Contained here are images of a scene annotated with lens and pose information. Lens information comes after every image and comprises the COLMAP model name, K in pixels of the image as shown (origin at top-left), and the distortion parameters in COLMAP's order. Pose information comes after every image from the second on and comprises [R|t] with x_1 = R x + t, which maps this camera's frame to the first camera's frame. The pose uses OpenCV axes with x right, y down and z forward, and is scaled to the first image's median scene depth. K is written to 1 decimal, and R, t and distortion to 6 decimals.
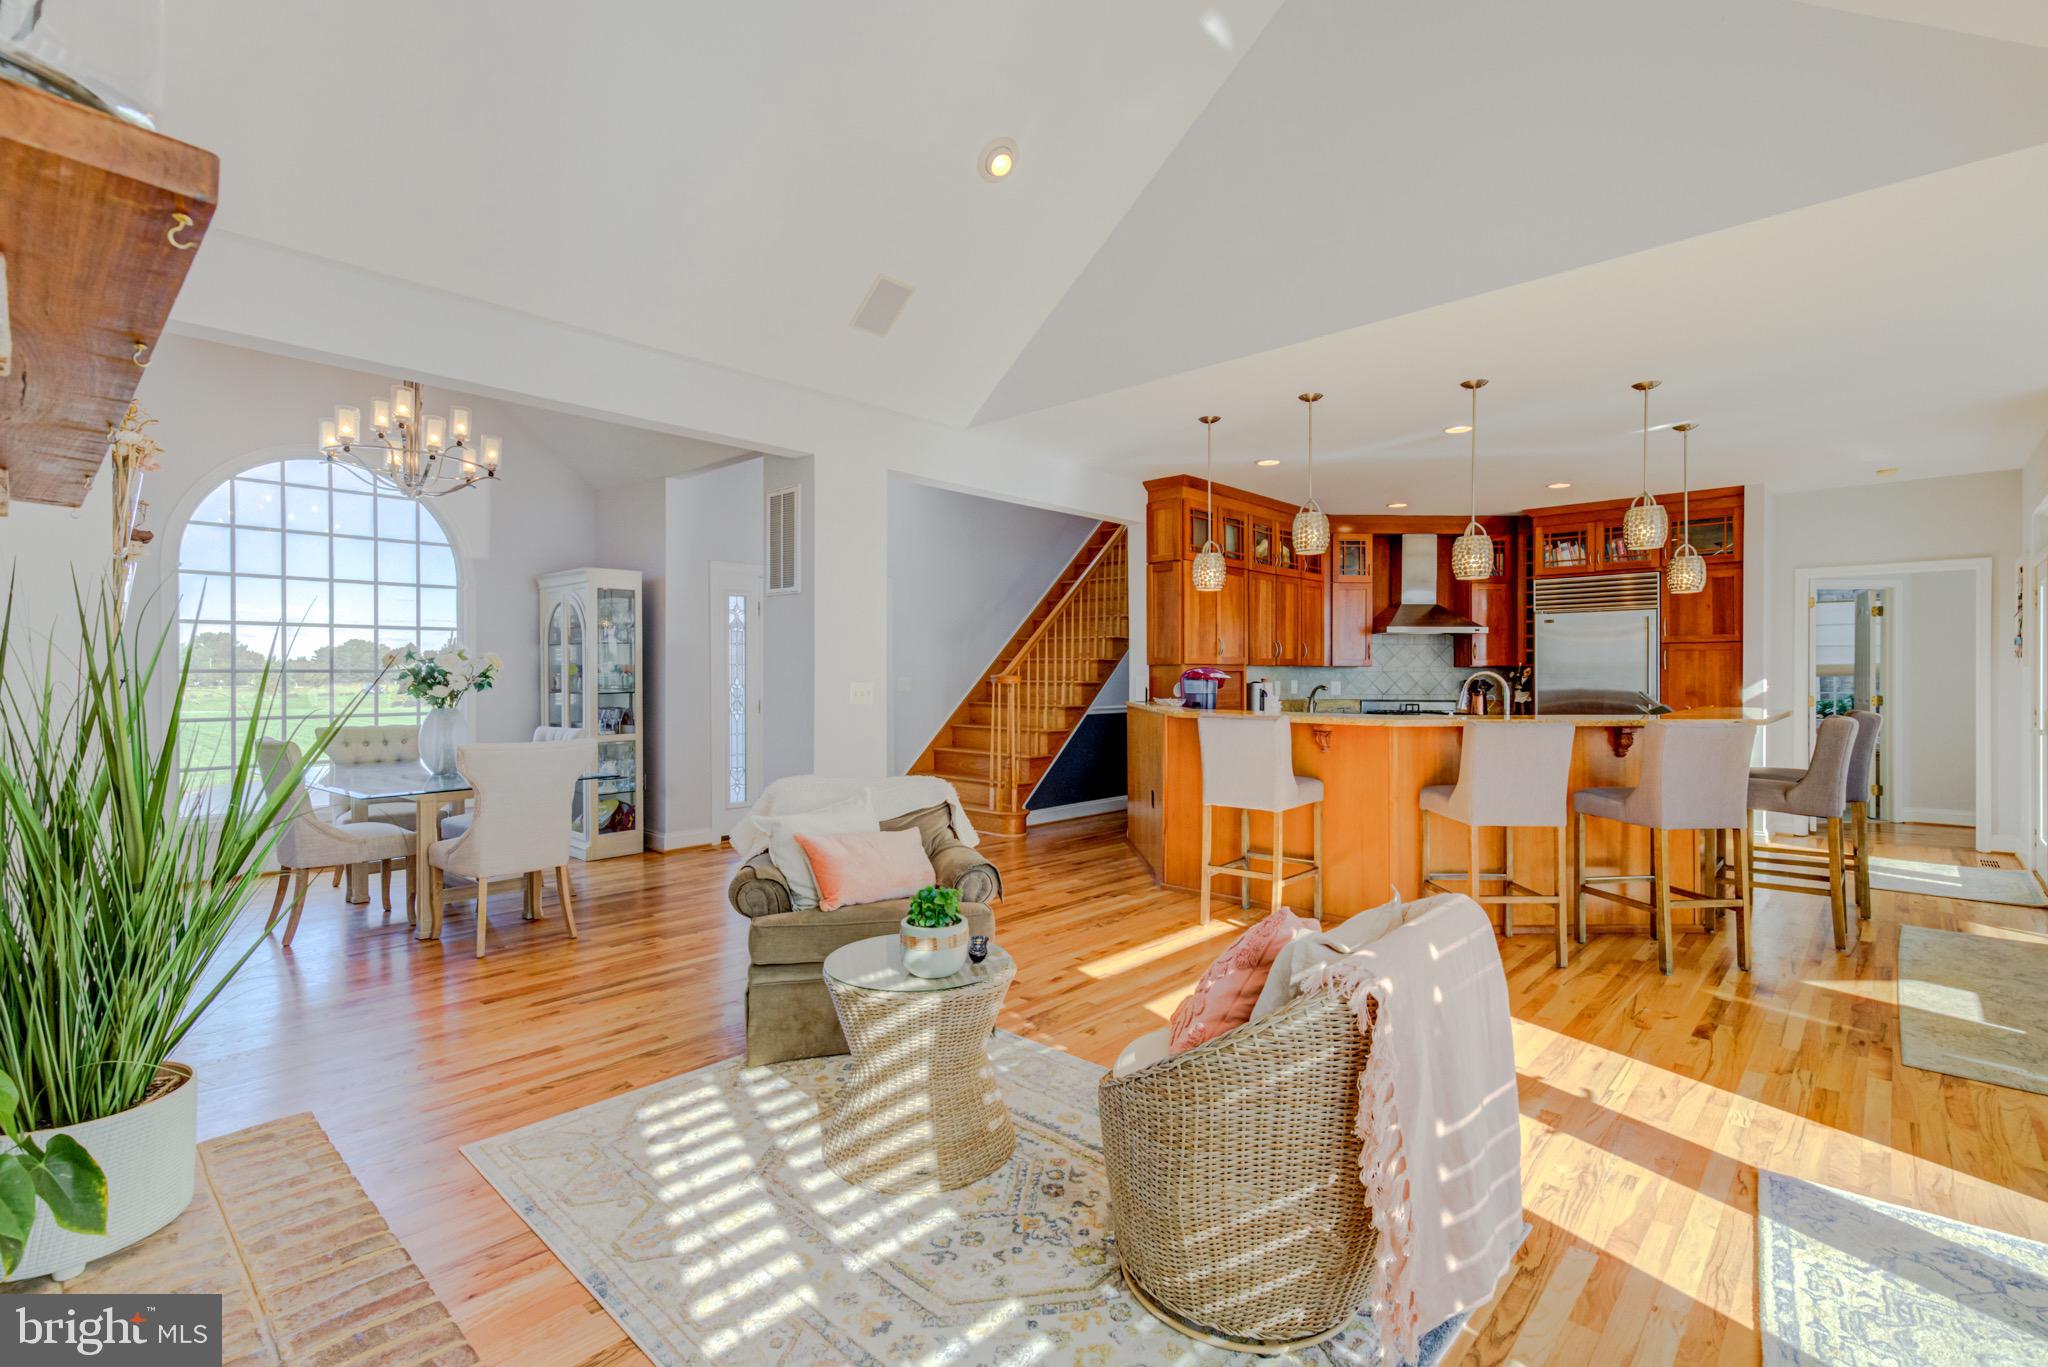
lens RADIAL K [[932.1, 0, 1020.7], [0, 932.1, 675.8], [0, 0, 1]] dist [0.012576, 0.002232]
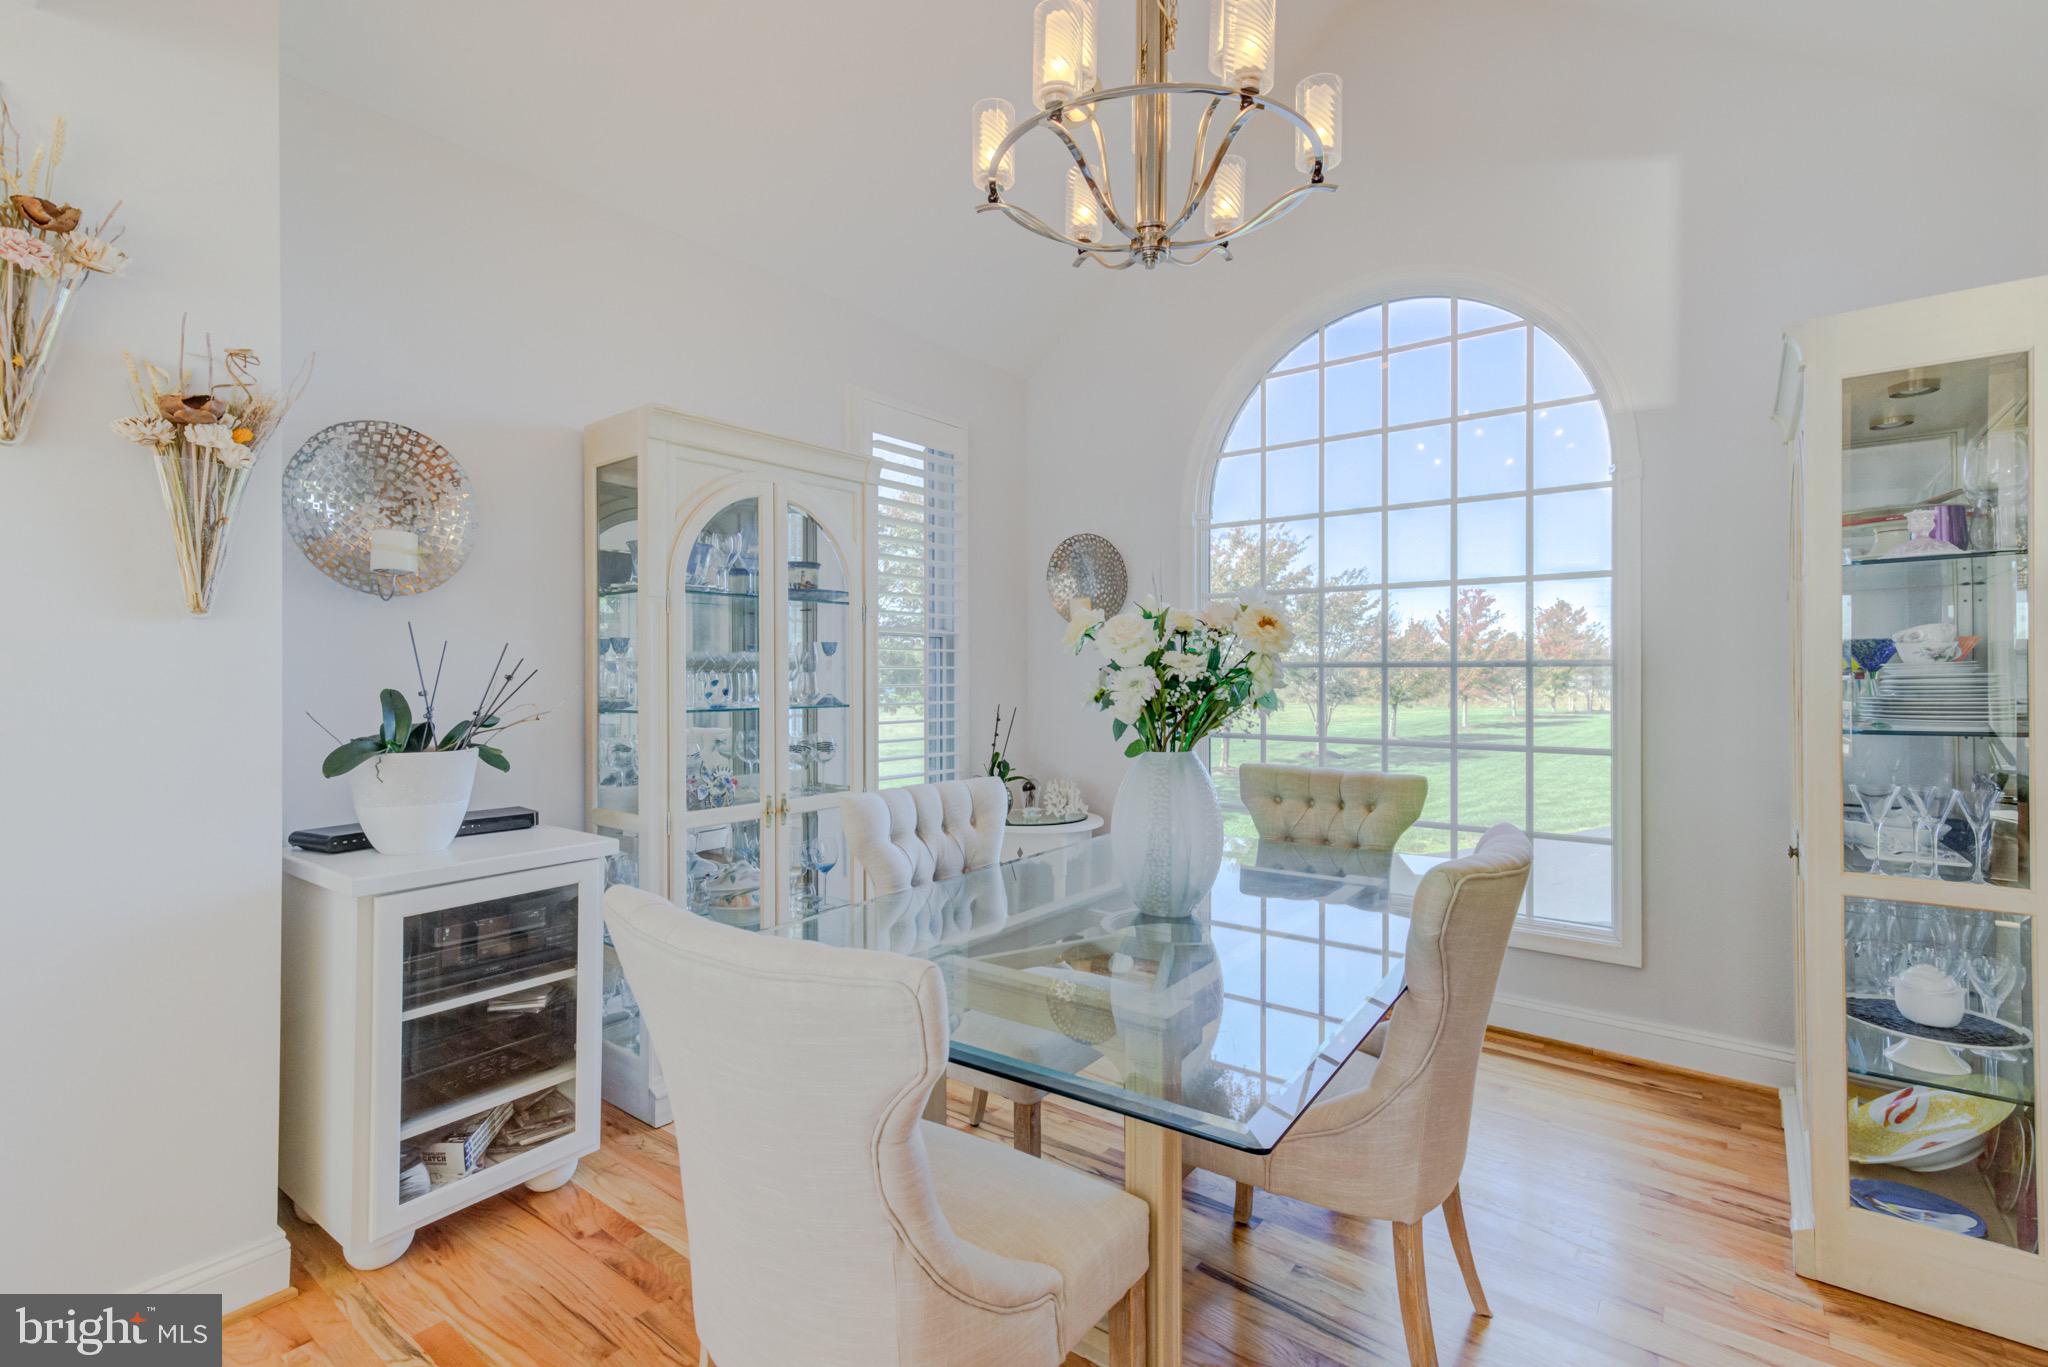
lens RADIAL K [[932.1, 0, 1023.0], [0, 932.1, 680.5], [0, 0, 1]] dist [0.012576, 0.002232]
pose [[0.087950, 0.003306, -0.996119, -0.147196], [-0.001478, 0.999994, 0.003188, 0.002820], [0.996124, 0.001192, 0.087954, 0.608446]]
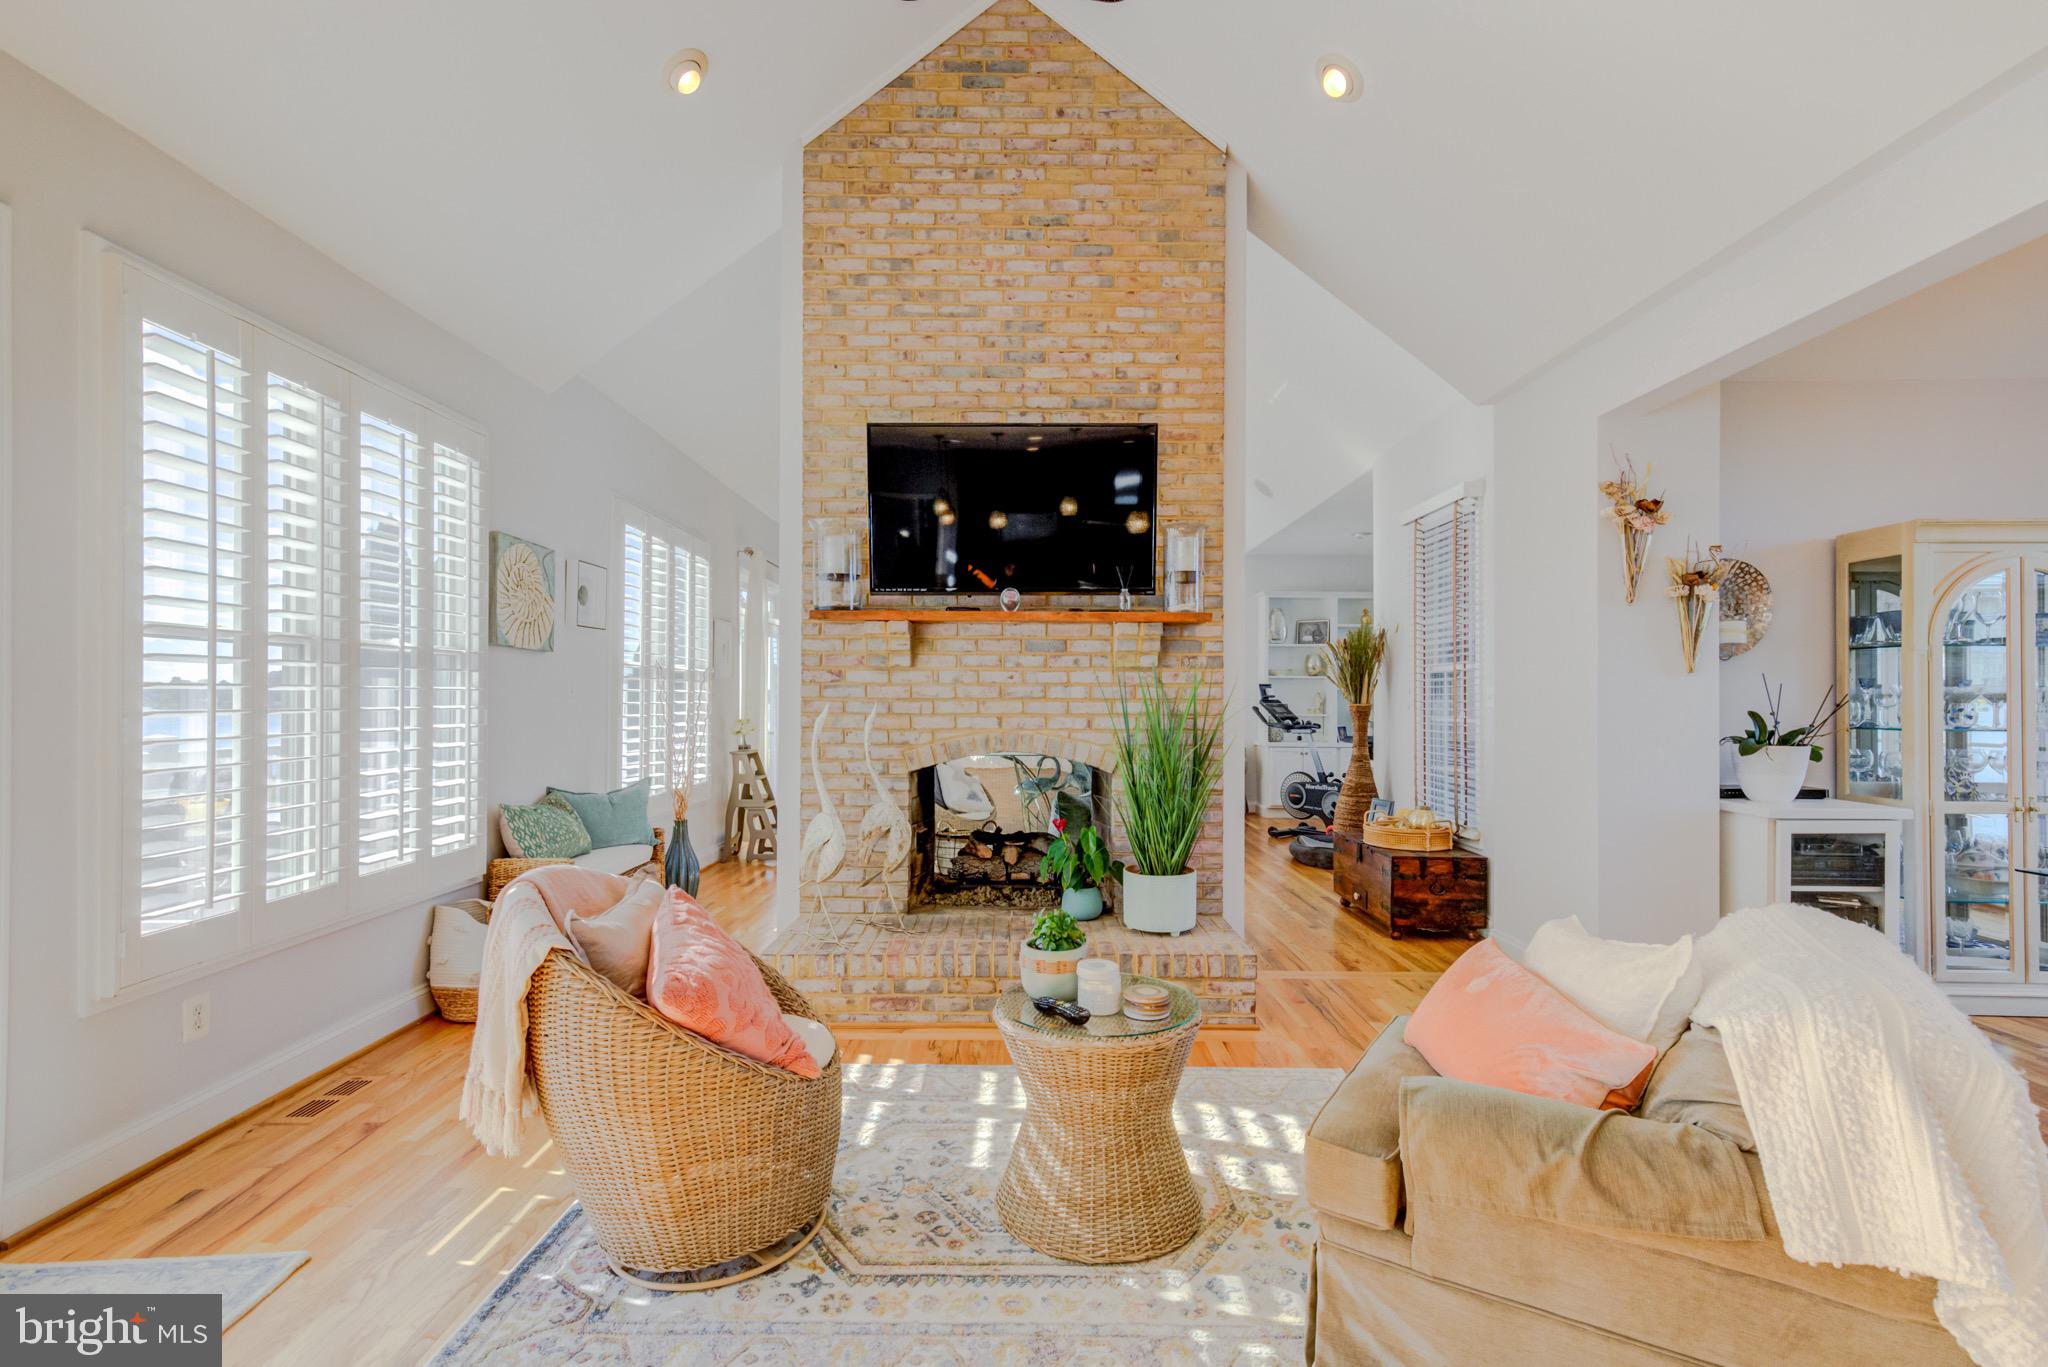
lens RADIAL K [[932.1, 0, 1022.1], [0, 932.1, 688.4], [0, 0, 1]] dist [0.012576, 0.002232]
pose [[-0.725696, -0.011046, -0.687927, 0.194984], [-0.007181, 0.999938, -0.008481, 0.001504], [0.687978, -0.001215, -0.725730, 0.539929]]
